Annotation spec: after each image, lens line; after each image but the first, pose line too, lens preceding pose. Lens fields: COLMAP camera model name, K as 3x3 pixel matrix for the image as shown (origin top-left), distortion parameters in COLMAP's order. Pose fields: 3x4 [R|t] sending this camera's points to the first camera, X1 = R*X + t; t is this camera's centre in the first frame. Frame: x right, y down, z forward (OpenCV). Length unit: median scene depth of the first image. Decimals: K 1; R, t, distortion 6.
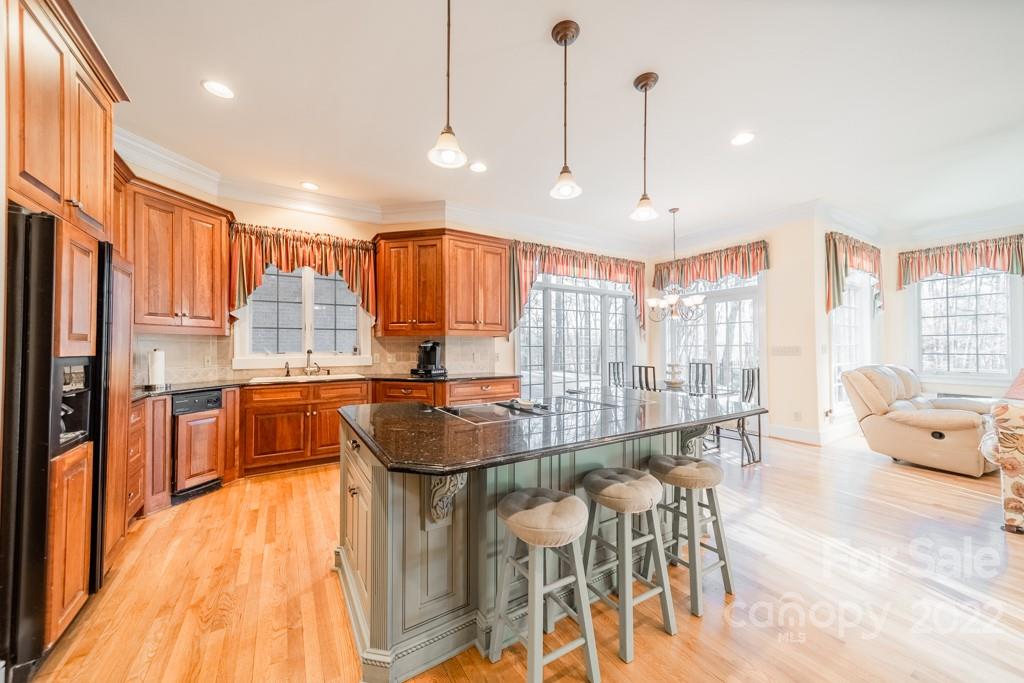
lens RADIAL K [[361.2, 0, 508.7], [0, 361.2, 340.4], [0, 0, 1]] dist [-0.001225, -0.000398]
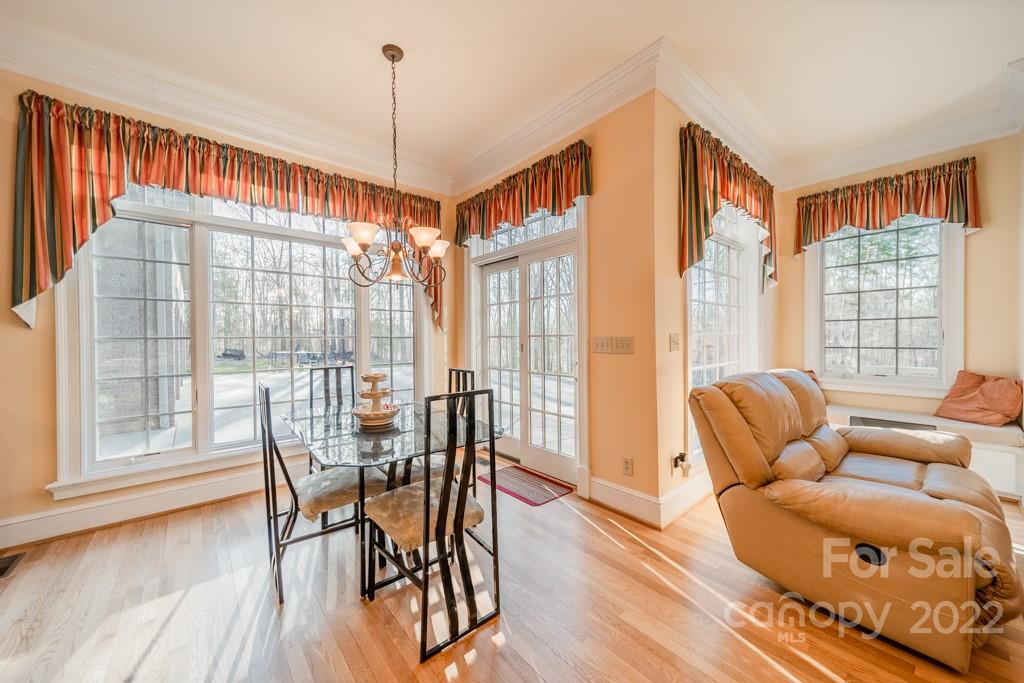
lens RADIAL K [[367.1, 0, 513.9], [0, 367.1, 342.7], [0, 0, 1]] dist [0.002448, 0.000213]
pose [[0.986560, -0.005421, 0.163310, 0.498891], [0.001842, 0.999755, 0.022056, 0.011574], [-0.163389, -0.021459, 0.986328, 0.451820]]
